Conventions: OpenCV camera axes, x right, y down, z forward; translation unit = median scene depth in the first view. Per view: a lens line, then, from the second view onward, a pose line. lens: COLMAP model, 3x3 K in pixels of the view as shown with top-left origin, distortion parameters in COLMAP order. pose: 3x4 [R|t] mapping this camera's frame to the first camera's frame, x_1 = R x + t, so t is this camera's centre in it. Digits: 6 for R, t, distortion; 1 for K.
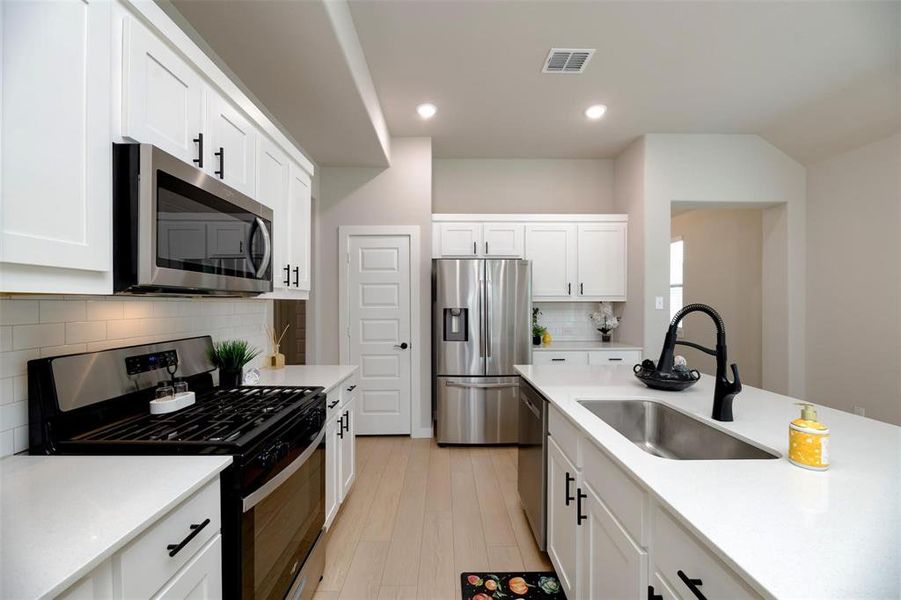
lens RADIAL K [[366.1, 0, 458.2], [0, 366.1, 300.7], [0, 0, 1]] dist [0.000319, -0.000055]
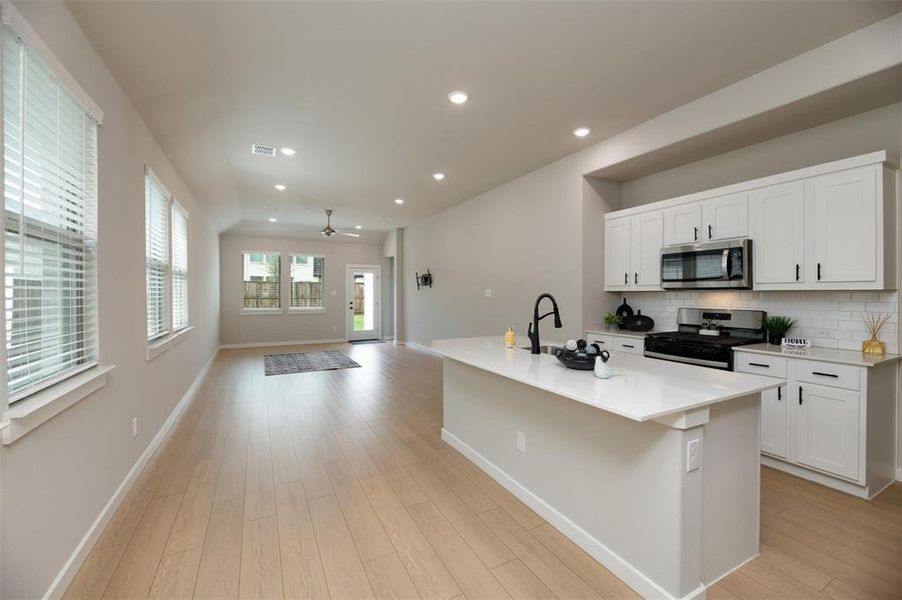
lens RADIAL K [[366.5, 0, 458.7], [0, 366.5, 300.7], [0, 0, 1]] dist [0.000319, -0.000055]
pose [[-0.893001, 0.009754, -0.449950, 0.733118], [0.002092, 0.999844, 0.017524, 0.003493], [0.450051, 0.014708, -0.892882, 0.949429]]
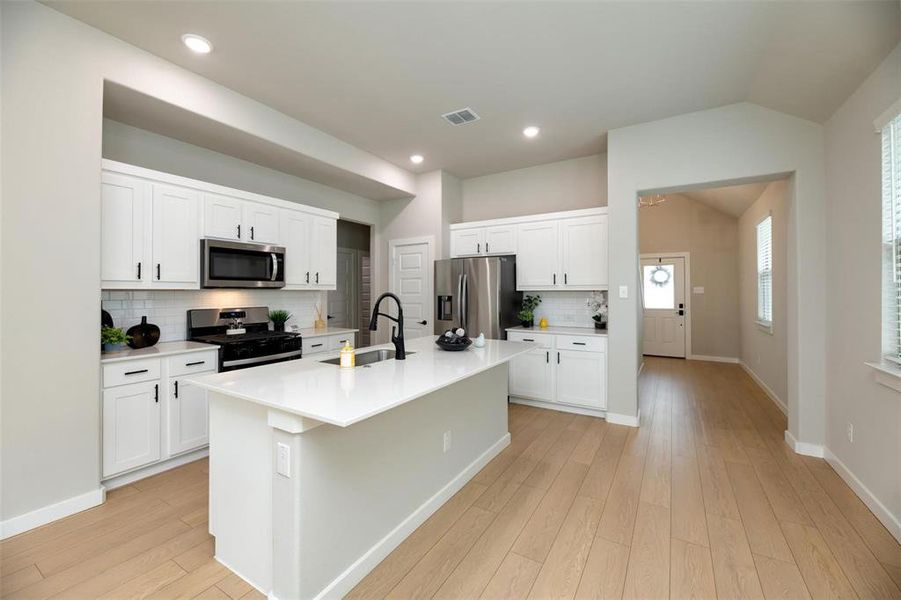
lens RADIAL K [[374.4, 0, 454.4], [0, 374.4, 284.1], [0, 0, 1]] dist [0.001208, 0.000118]
pose [[0.842292, -0.011550, -0.538898, 0.719544], [0.004361, 0.999884, -0.014613, -0.002050], [0.539004, 0.009958, 0.842244, -0.139710]]
